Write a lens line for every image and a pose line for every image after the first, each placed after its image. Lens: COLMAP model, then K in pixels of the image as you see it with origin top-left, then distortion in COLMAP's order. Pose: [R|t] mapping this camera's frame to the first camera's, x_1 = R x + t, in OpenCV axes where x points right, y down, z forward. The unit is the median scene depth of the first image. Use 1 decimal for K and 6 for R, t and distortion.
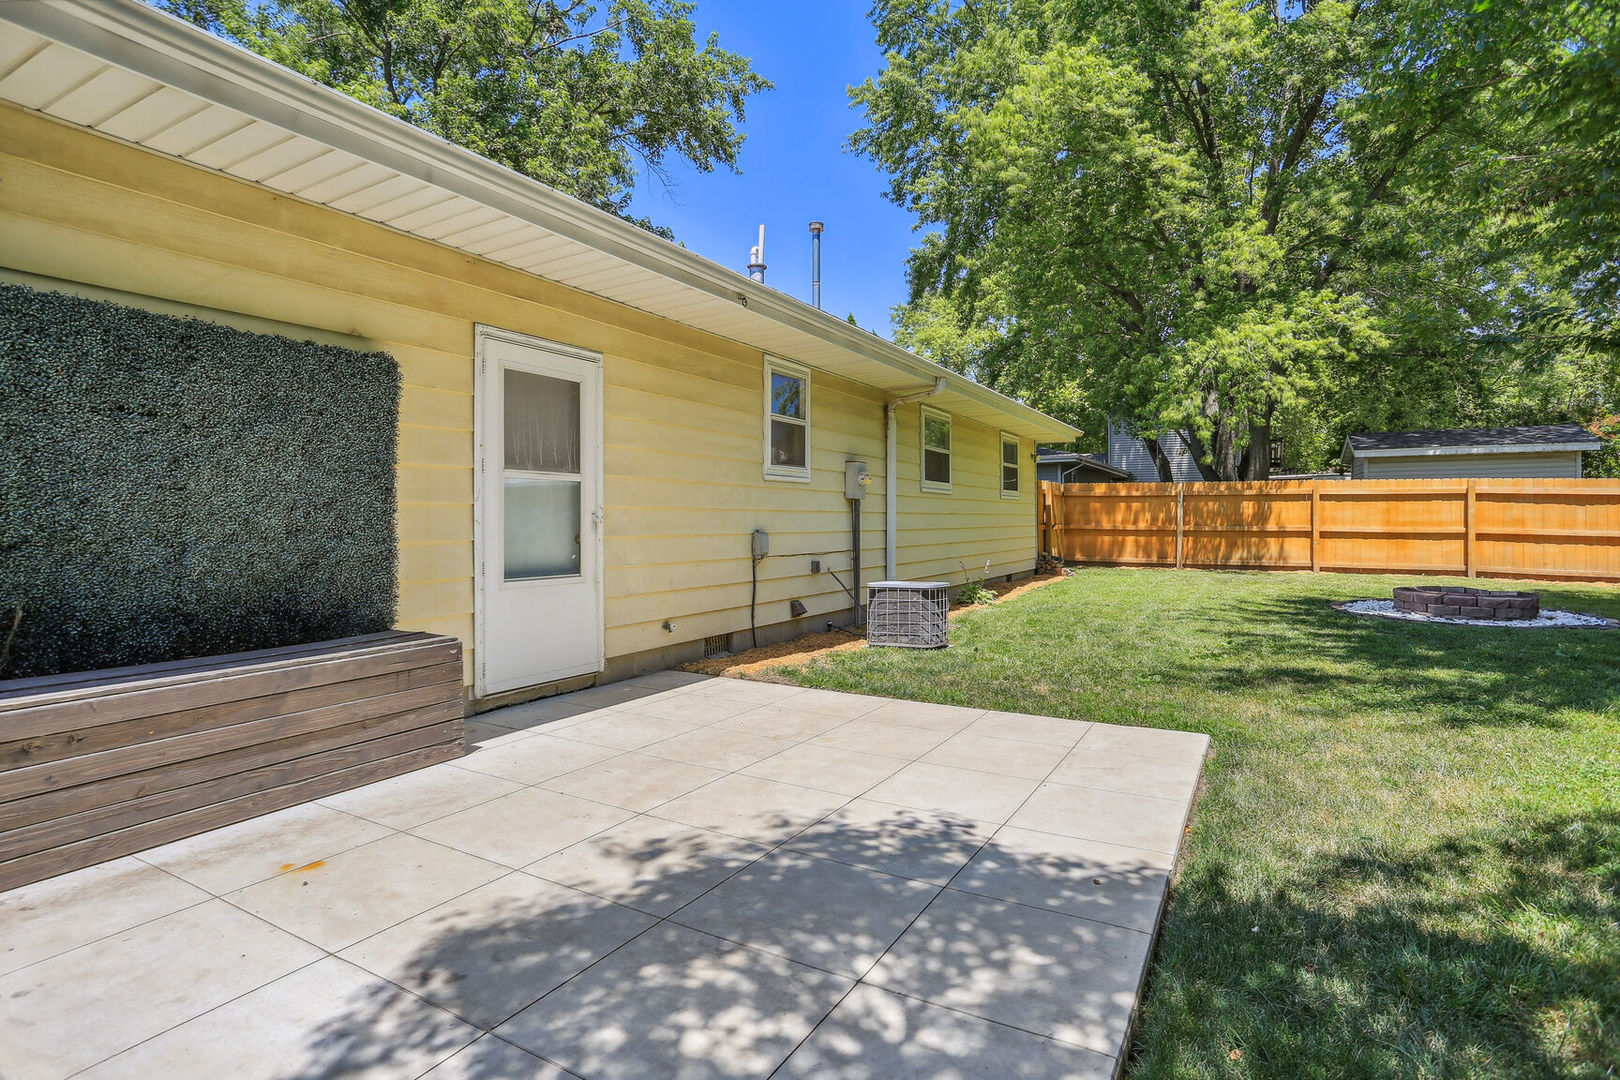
lens RADIAL K [[834.0, 0, 804.5], [0, 834.0, 517.5], [0, 0, 1]] dist [-0.001068, -0.000057]
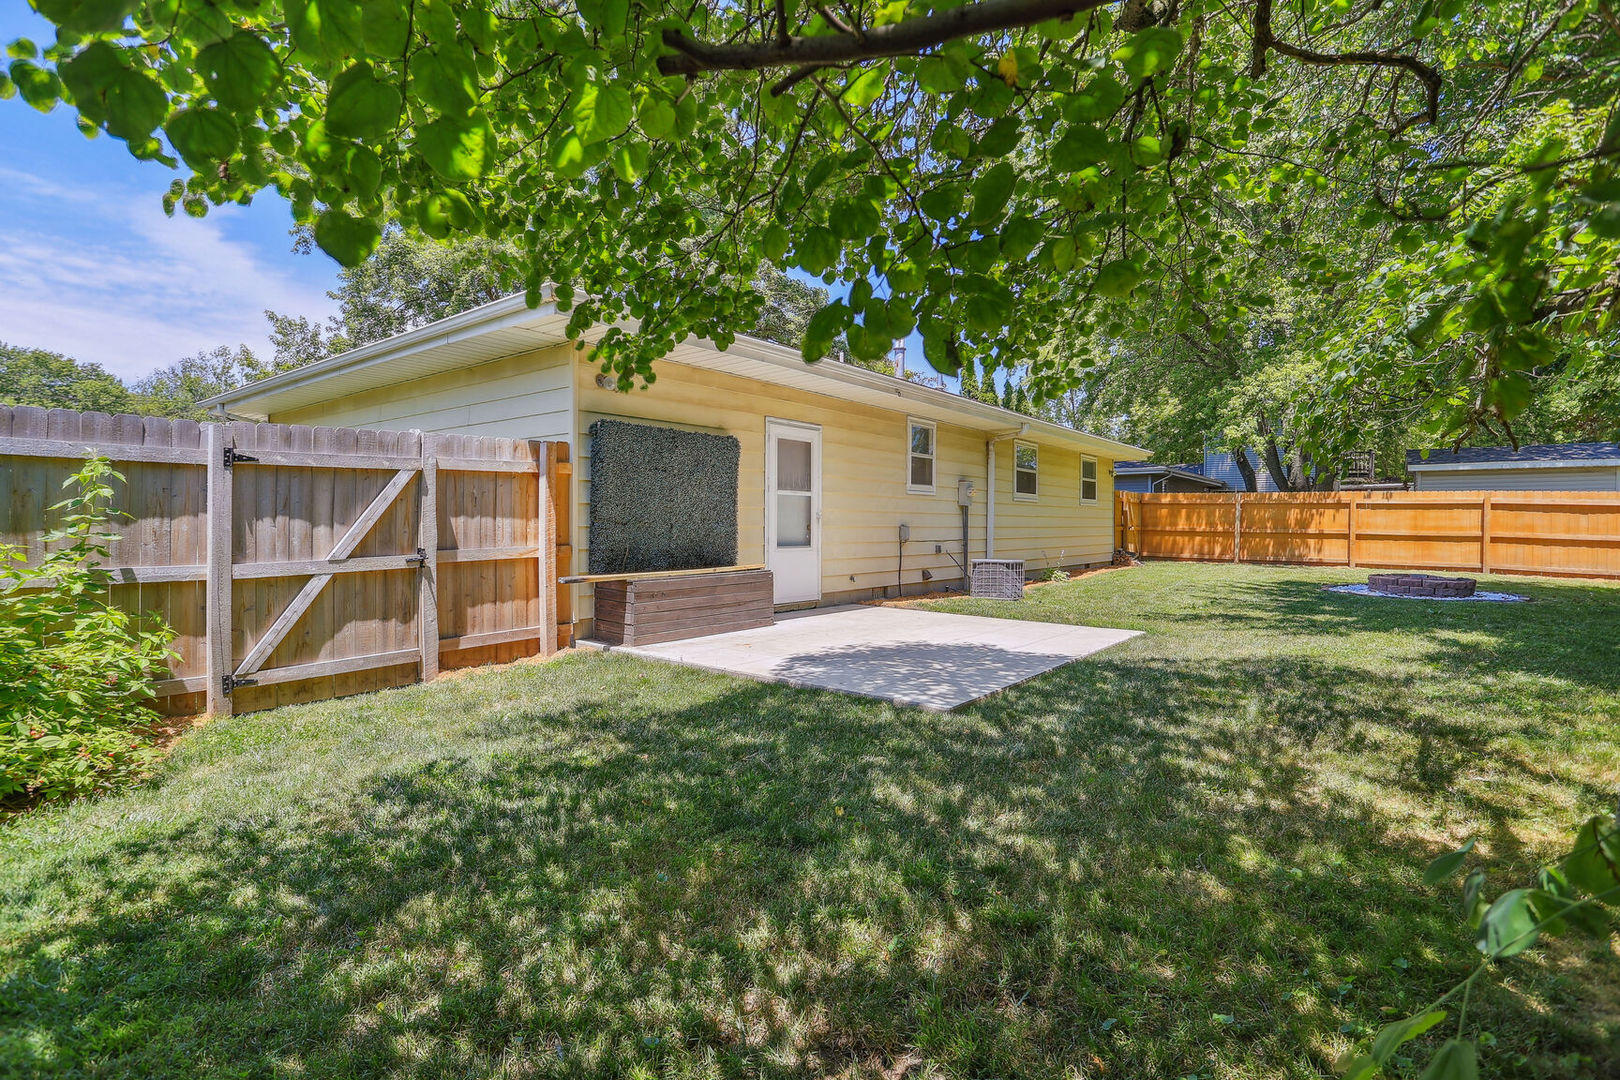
lens RADIAL K [[791.2, 0, 811.5], [0, 791.2, 523.0], [0, 0, 1]] dist [-0.071066, 0.028680]
pose [[0.989710, 0.008429, -0.142841, -0.010794], [-0.008019, 0.999962, 0.003444, 0.007183], [0.142864, -0.002264, 0.989740, -0.497651]]
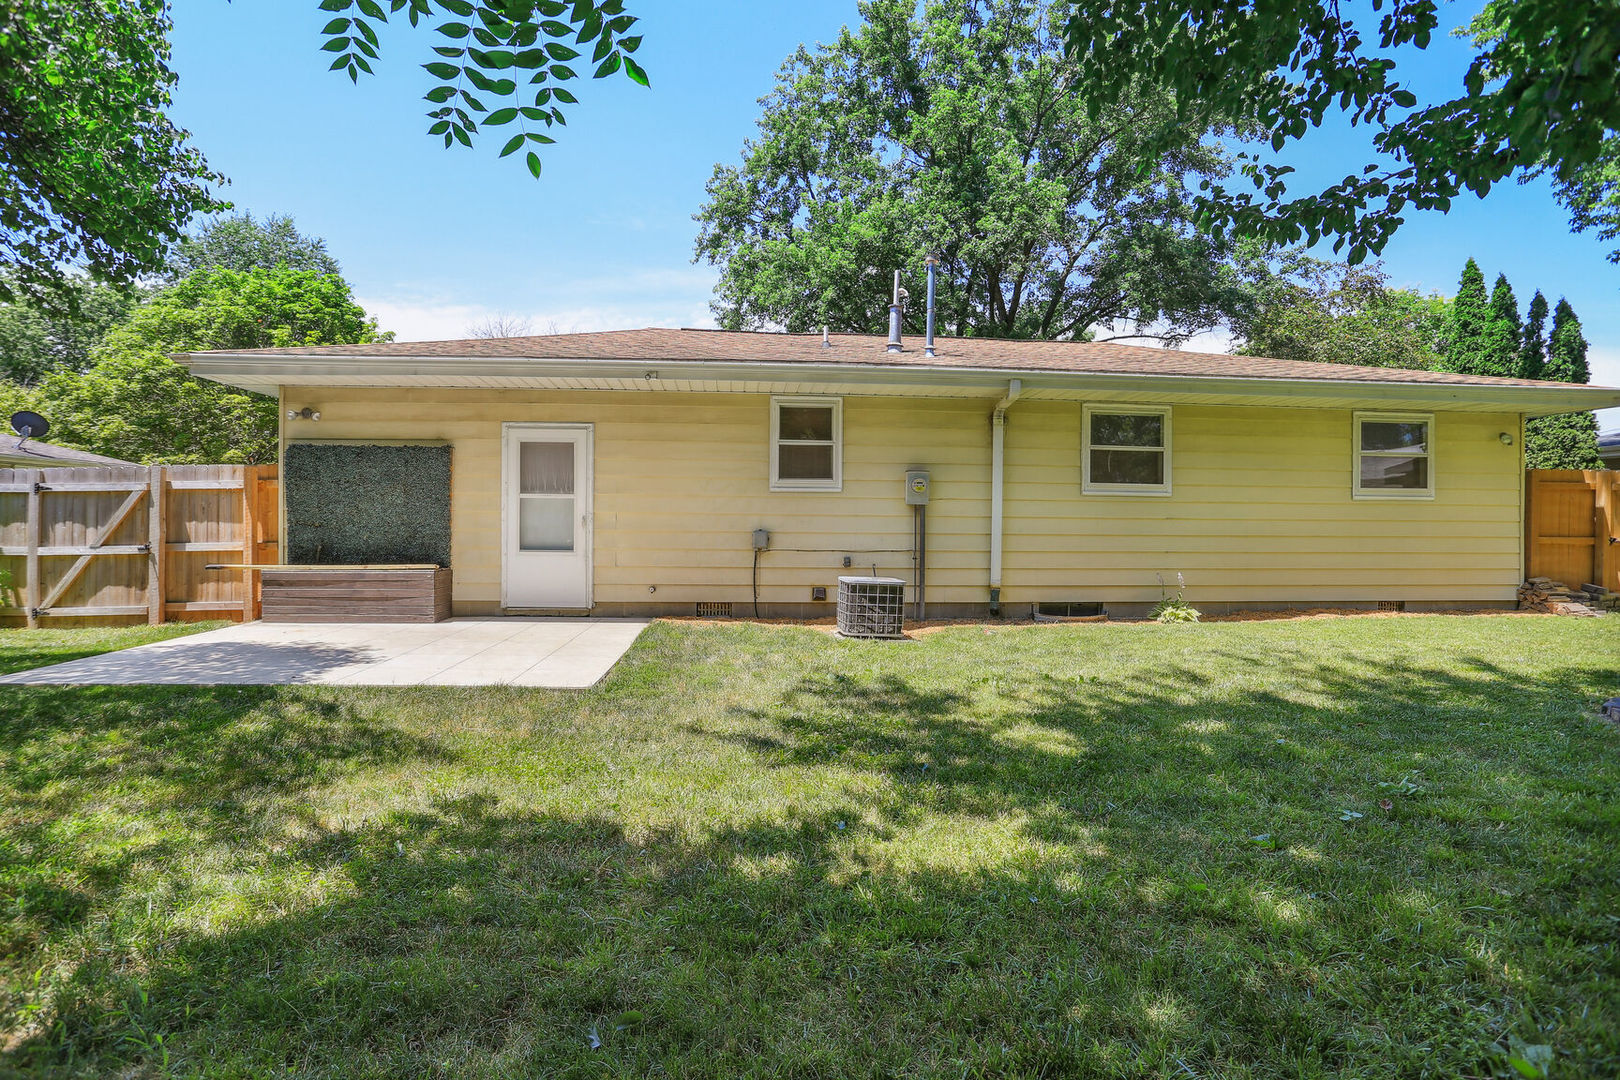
lens RADIAL K [[797.6, 0, 804.7], [0, 797.6, 527.3], [0, 0, 1]] dist [-0.070197, 0.029502]
pose [[0.561273, 0.007099, -0.827600, 0.943182], [-0.006145, 0.999971, 0.004410, 0.005183], [0.827608, 0.002610, 0.561301, 0.313598]]
